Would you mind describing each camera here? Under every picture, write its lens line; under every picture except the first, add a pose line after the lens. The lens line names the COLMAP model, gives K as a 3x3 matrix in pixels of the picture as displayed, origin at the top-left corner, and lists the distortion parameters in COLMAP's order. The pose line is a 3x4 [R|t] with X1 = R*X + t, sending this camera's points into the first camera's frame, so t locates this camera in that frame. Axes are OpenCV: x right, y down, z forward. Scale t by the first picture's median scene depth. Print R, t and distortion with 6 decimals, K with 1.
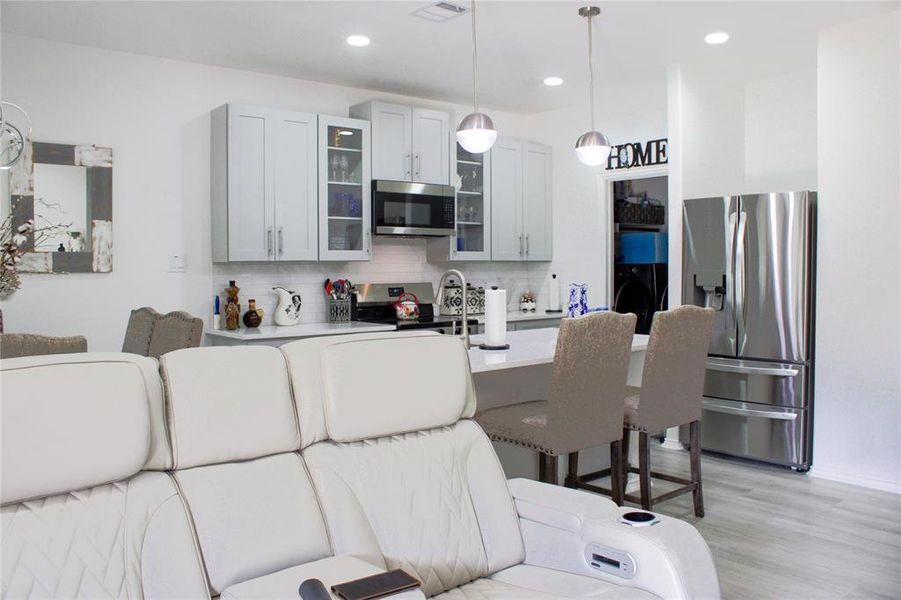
lens RADIAL K [[753.3, 0, 450.5], [0, 753.3, 300.0], [0, 0, 1]] dist [-0.155706, 0.121984]
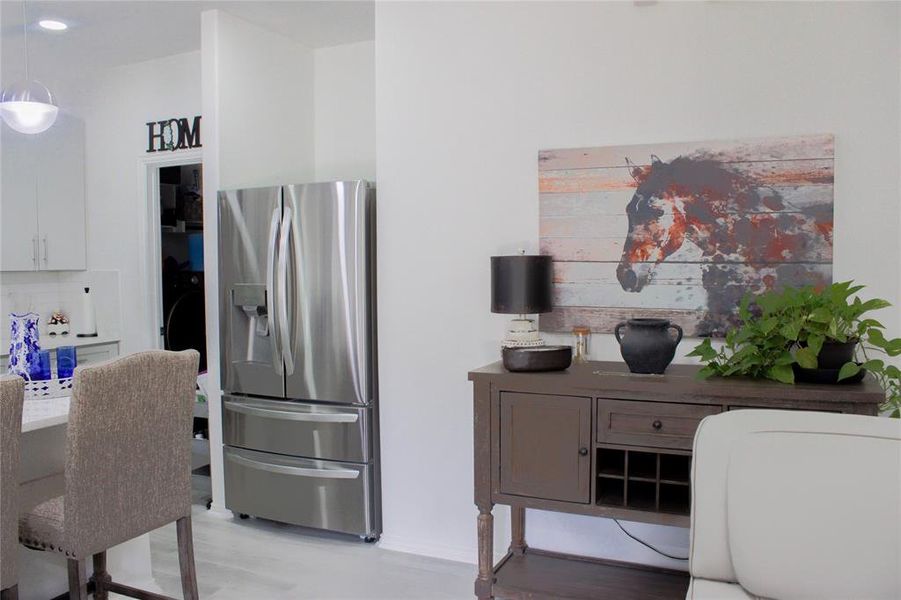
lens RADIAL K [[753.3, 0, 450.5], [0, 753.3, 300.0], [0, 0, 1]] dist [-0.155706, 0.121984]
pose [[0.901646, -0.024193, 0.431797, 0.177983], [0.022793, 0.999705, 0.008416, -0.022534], [-0.431873, 0.002254, 0.901931, 0.195186]]
